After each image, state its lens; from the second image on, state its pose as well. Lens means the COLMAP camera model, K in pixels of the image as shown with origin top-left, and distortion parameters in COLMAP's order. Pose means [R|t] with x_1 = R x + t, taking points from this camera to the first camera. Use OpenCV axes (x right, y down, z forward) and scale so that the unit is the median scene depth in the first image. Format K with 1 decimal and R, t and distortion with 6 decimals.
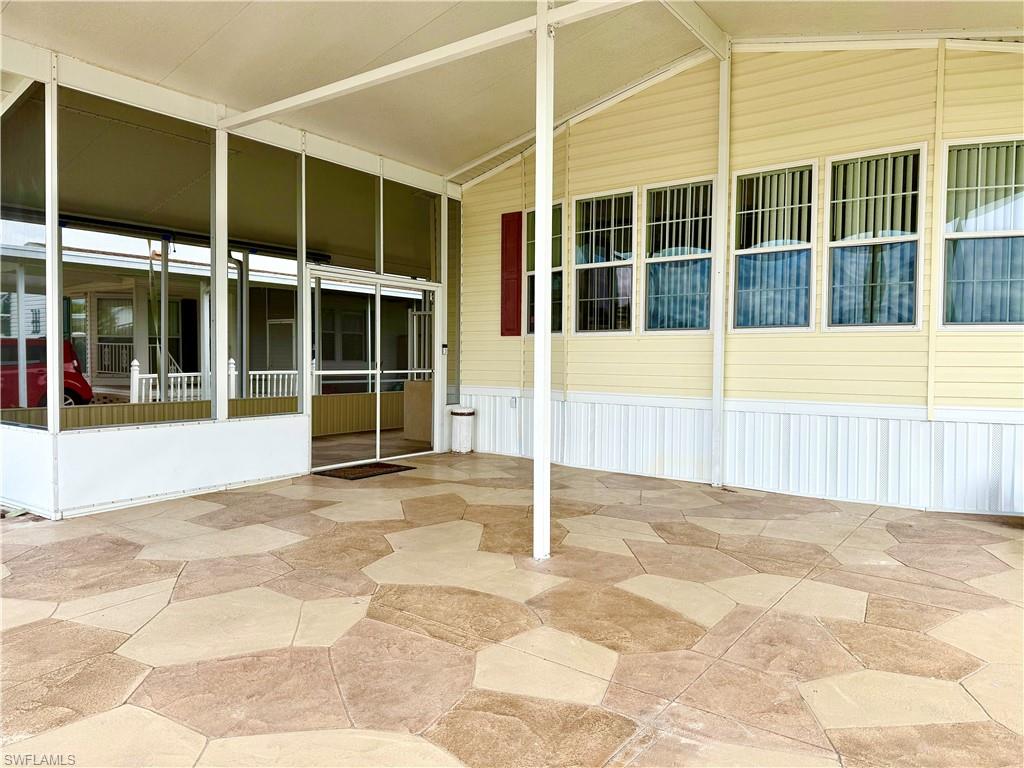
lens RADIAL K [[730.4, 0, 512.0], [0, 730.4, 384.0], [0, 0, 1]] dist [0.102571, -0.171369]
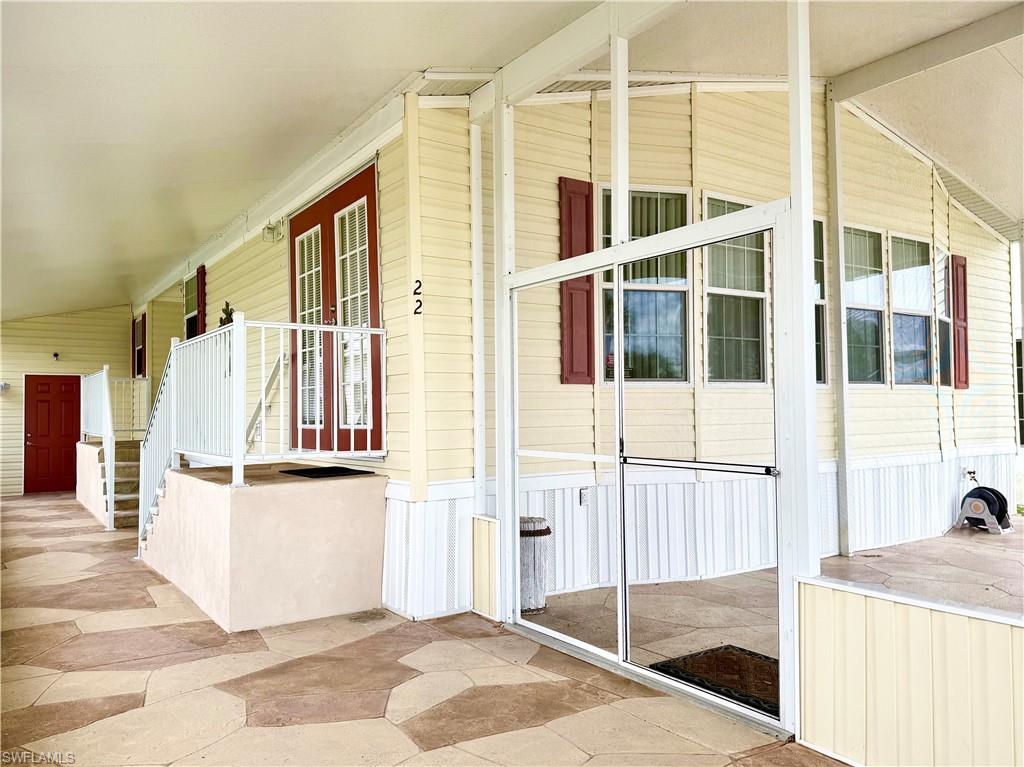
lens RADIAL K [[774.4, 0, 512.0], [0, 774.4, 383.5], [0, 0, 1]] dist [0.079112, -0.112343]
pose [[0.332177, 0.021946, 0.942962, -0.639021], [0.047582, 0.998066, -0.039990, -0.045159], [-0.942016, 0.058152, 0.330490, 0.877225]]
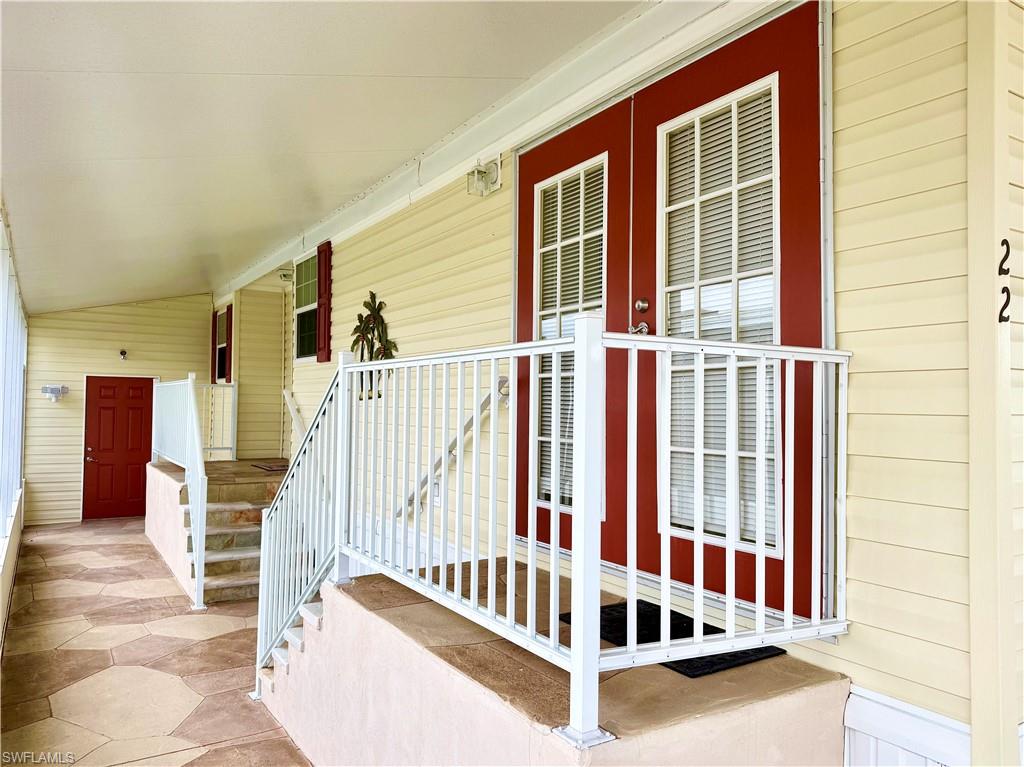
lens RADIAL K [[730.4, 0, 512.0], [0, 730.4, 383.5], [0, 0, 1]] dist [0.102571, -0.171369]
pose [[0.363394, 0.023774, 0.931332, -0.381180], [0.020177, 0.999239, -0.033381, -0.100829], [-0.931417, 0.030922, 0.362637, 1.196285]]
